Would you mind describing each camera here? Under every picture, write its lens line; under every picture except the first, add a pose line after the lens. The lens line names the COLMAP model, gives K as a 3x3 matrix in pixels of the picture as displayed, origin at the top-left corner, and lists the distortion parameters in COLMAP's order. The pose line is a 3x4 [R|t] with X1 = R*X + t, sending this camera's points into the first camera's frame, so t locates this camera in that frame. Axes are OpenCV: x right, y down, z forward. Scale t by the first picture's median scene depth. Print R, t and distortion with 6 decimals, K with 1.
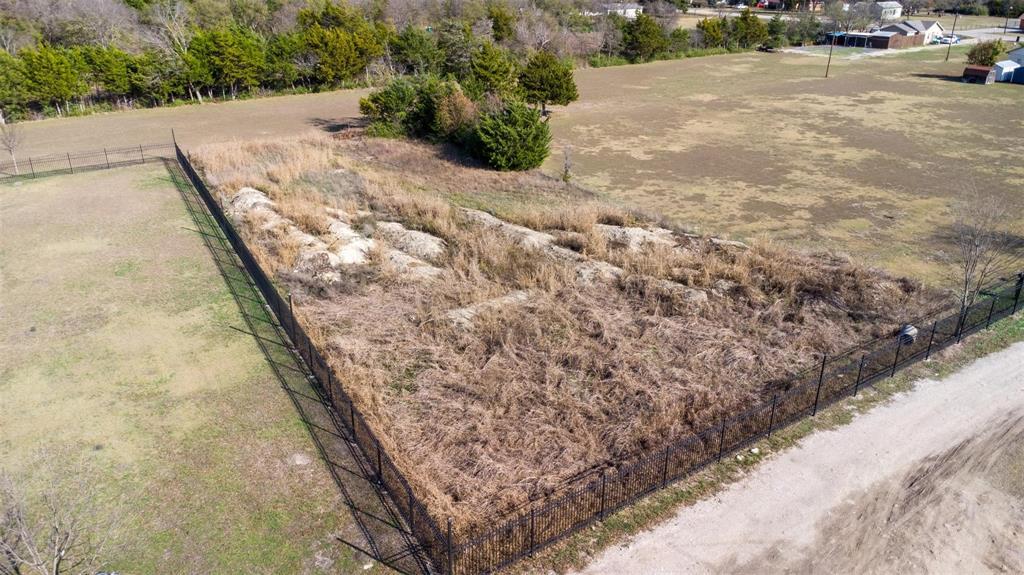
lens RADIAL K [[743.1, 0, 519.4], [0, 743.1, 286.9], [0, 0, 1]] dist [0.037051, -0.042971]
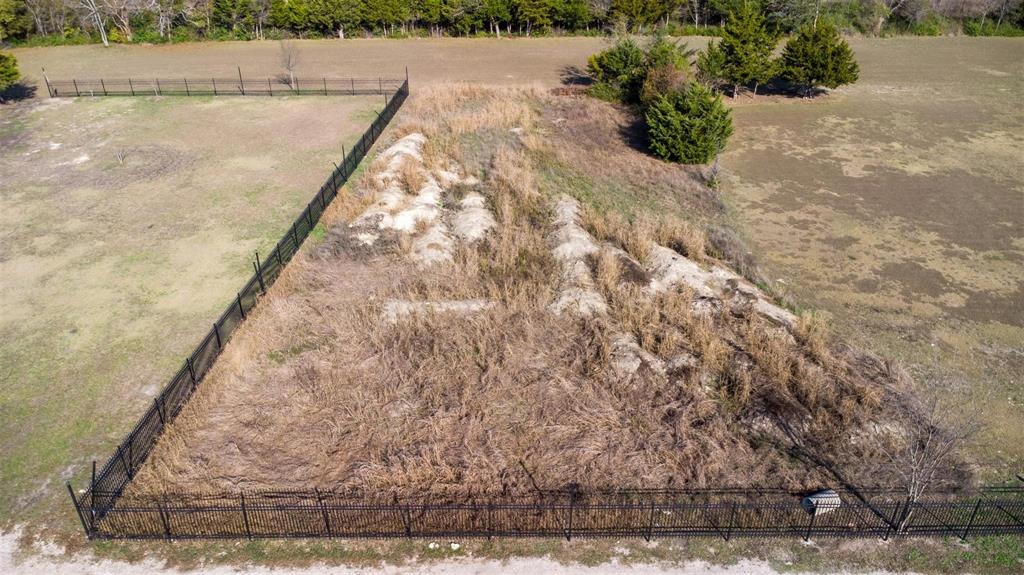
lens RADIAL K [[743.1, 0, 512.7], [0, 743.1, 288.1], [0, 0, 1]] dist [0.037051, -0.042971]
pose [[0.829273, 0.276639, -0.485569, 0.320095], [-0.223843, 0.960563, 0.164966, -0.114362], [0.512056, -0.028110, 0.858492, 0.101563]]
